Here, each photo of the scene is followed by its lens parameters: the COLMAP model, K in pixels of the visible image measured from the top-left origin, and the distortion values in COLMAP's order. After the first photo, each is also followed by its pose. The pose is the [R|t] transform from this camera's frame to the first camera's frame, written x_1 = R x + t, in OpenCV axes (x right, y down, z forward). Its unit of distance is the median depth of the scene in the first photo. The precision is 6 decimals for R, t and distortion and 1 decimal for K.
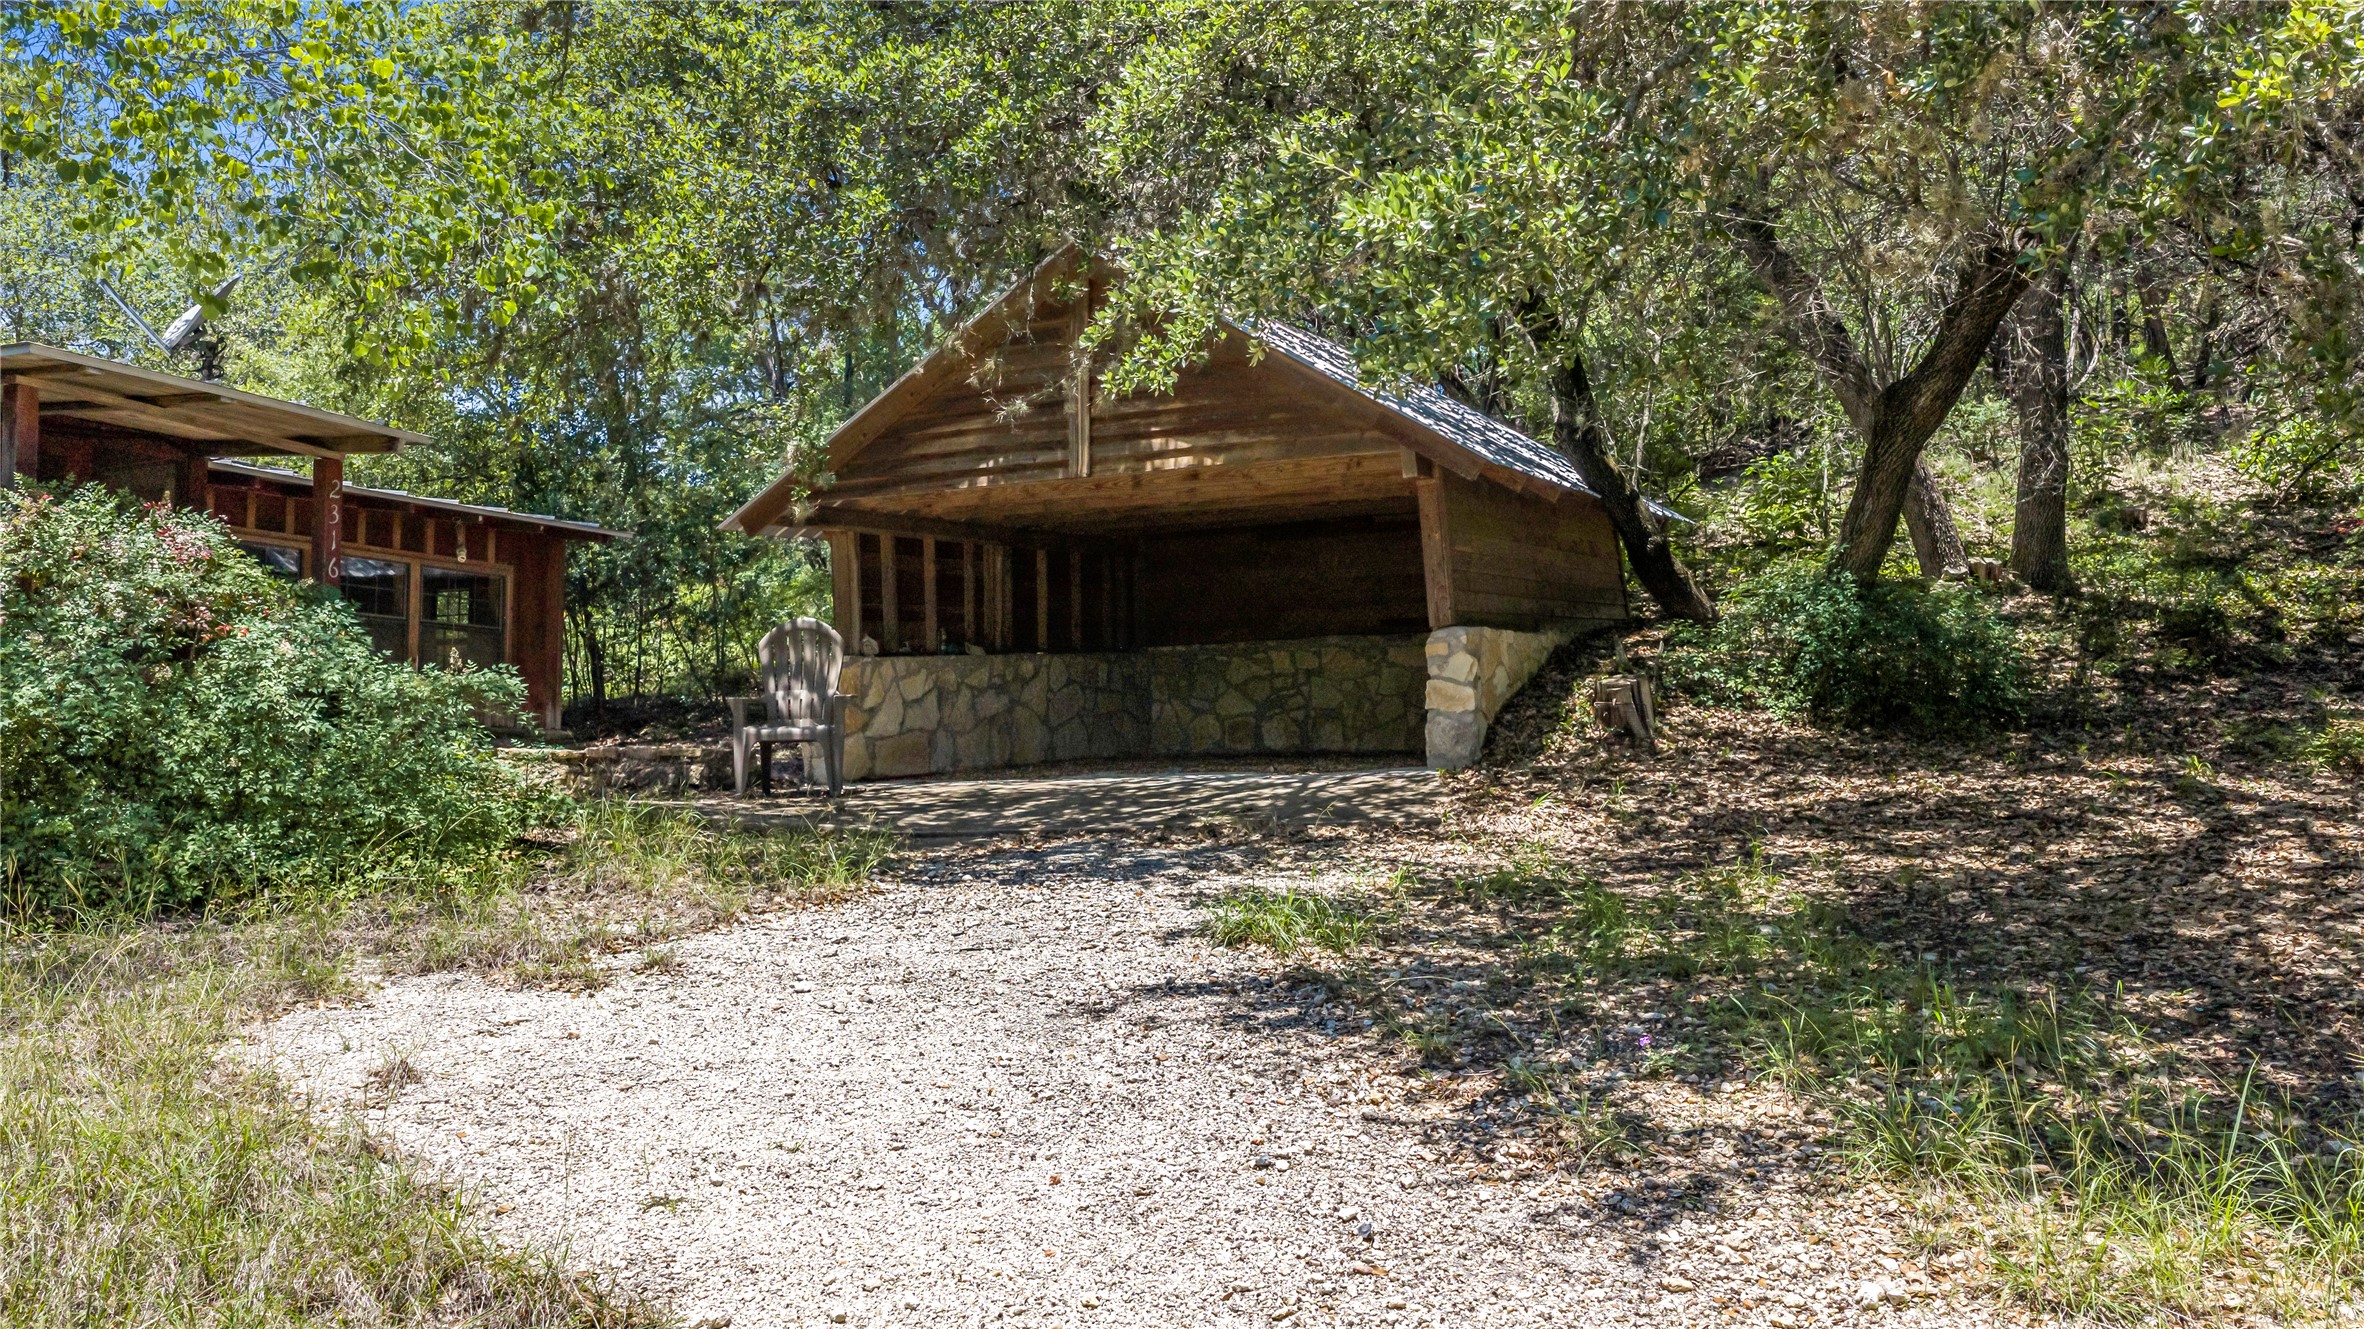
lens RADIAL K [[1973.7, 0, 1194.5], [0, 1973.7, 671.1], [0, 0, 1]] dist [0.031101, -0.078860]
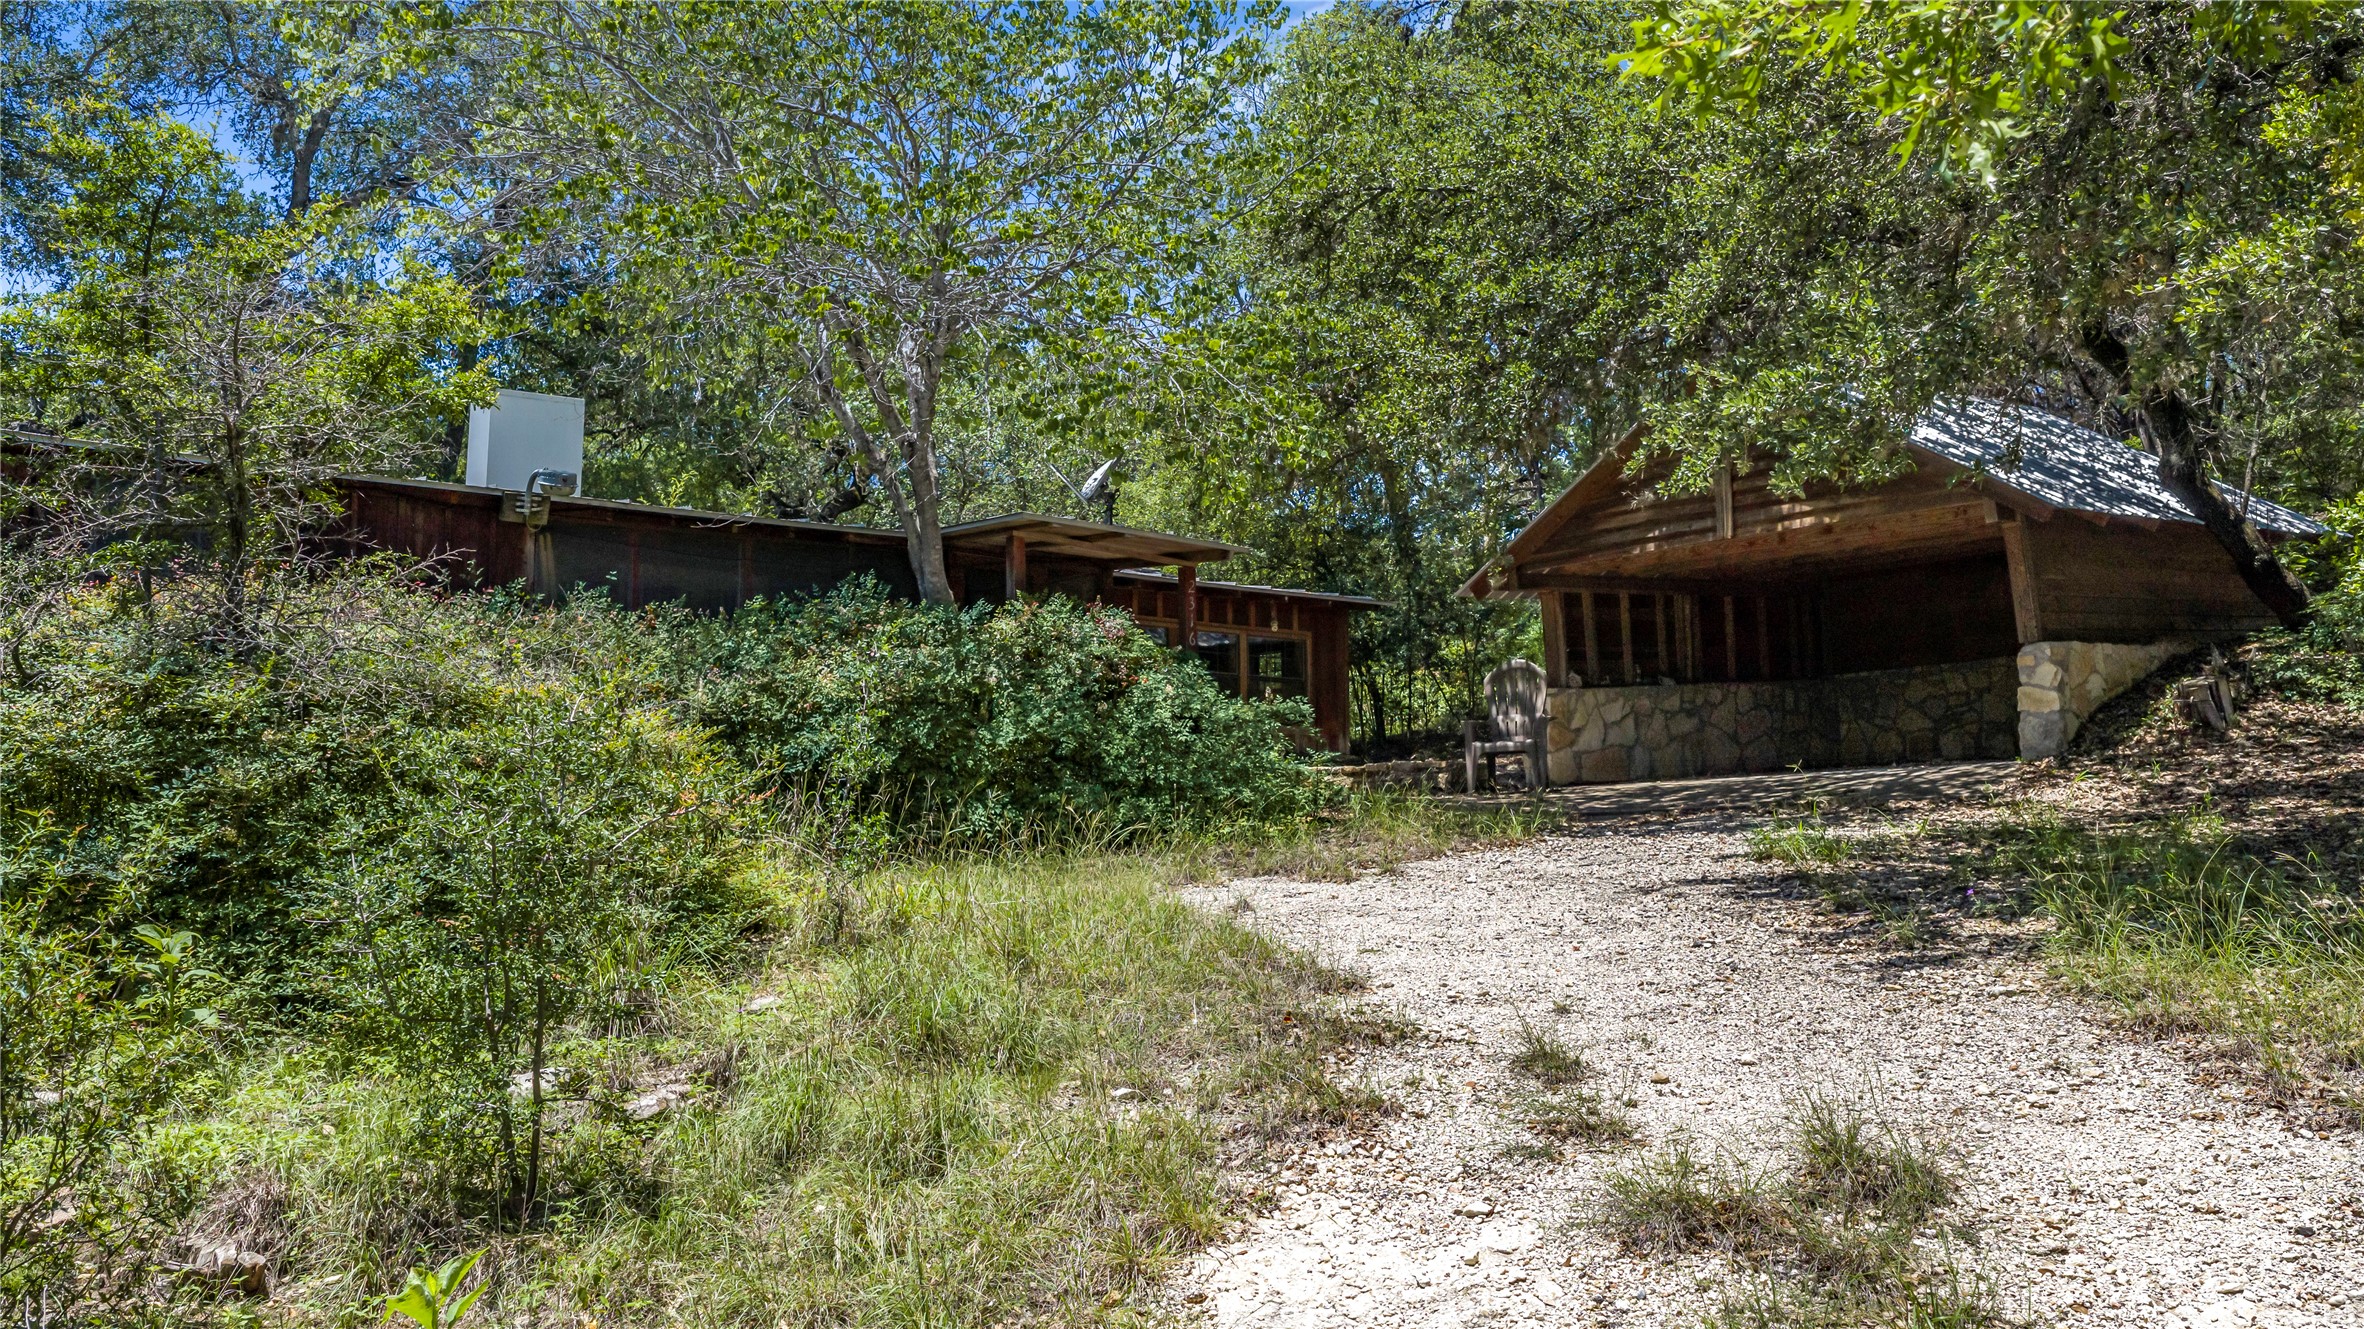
lens RADIAL K [[1973.7, 0, 1194.5], [0, 1973.7, 671.1], [0, 0, 1]] dist [0.031101, -0.078860]
pose [[0.919890, -0.043046, -0.389808, 0.131805], [0.032390, 0.998901, -0.033871, 0.020375], [0.390837, 0.018532, 0.920273, -0.332589]]
